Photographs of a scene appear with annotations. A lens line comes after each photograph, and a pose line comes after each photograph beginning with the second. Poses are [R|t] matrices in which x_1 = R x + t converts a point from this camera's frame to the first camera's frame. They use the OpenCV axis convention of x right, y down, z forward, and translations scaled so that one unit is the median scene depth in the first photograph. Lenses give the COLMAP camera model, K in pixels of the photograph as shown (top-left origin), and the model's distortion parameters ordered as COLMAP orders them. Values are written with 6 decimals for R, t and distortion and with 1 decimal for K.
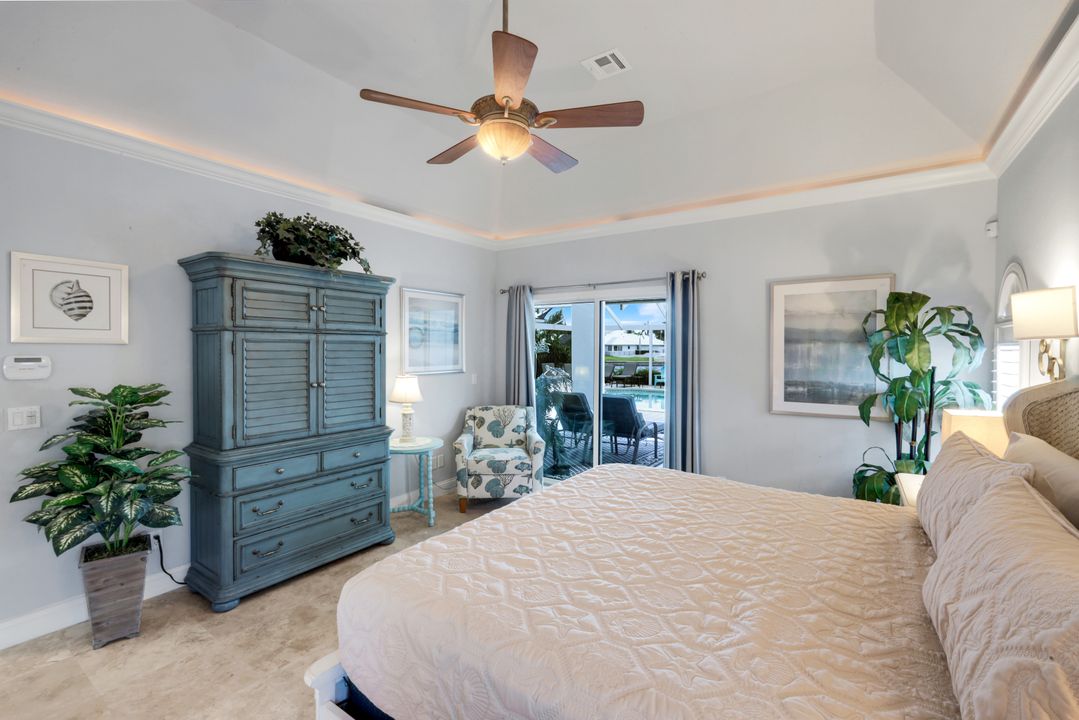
lens RADIAL K [[471.7, 0, 538.2], [0, 471.7, 356.5], [0, 0, 1]] dist [0.000262, 0.000020]
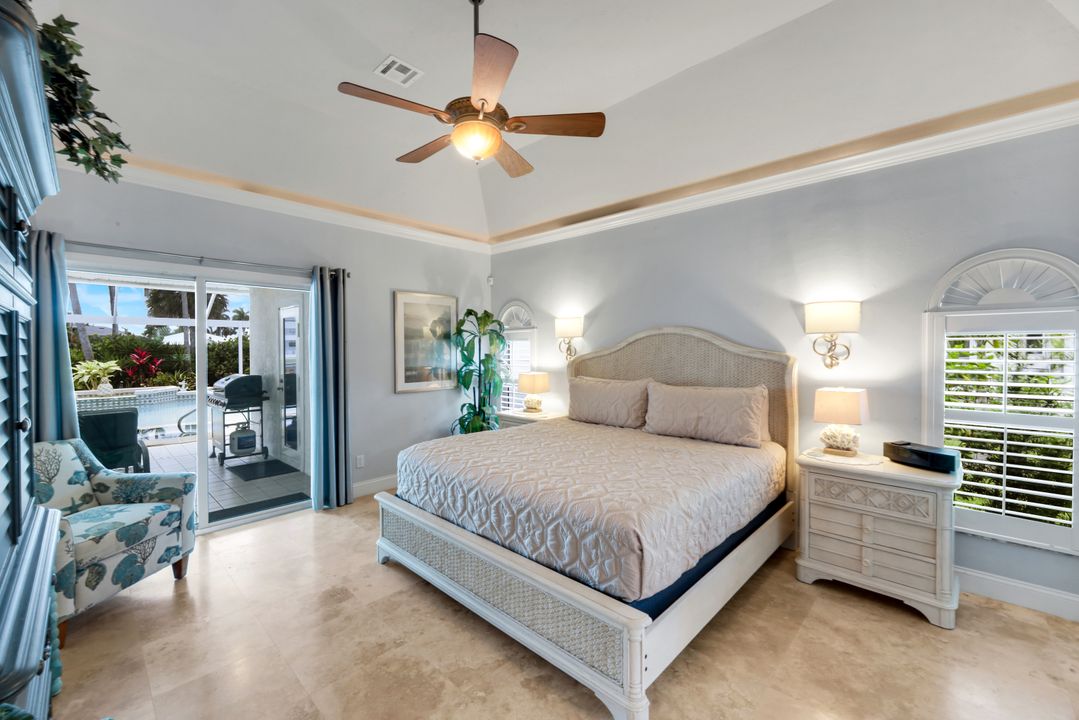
lens RADIAL K [[442.2, 0, 533.8], [0, 442.2, 357.0], [0, 0, 1]] dist [-0.003808, -0.000538]
pose [[0.153807, -0.021353, 0.987870, -0.636547], [0.021249, 0.999607, 0.018299, 0.007407], [-0.987872, 0.018177, 0.154200, 0.452486]]
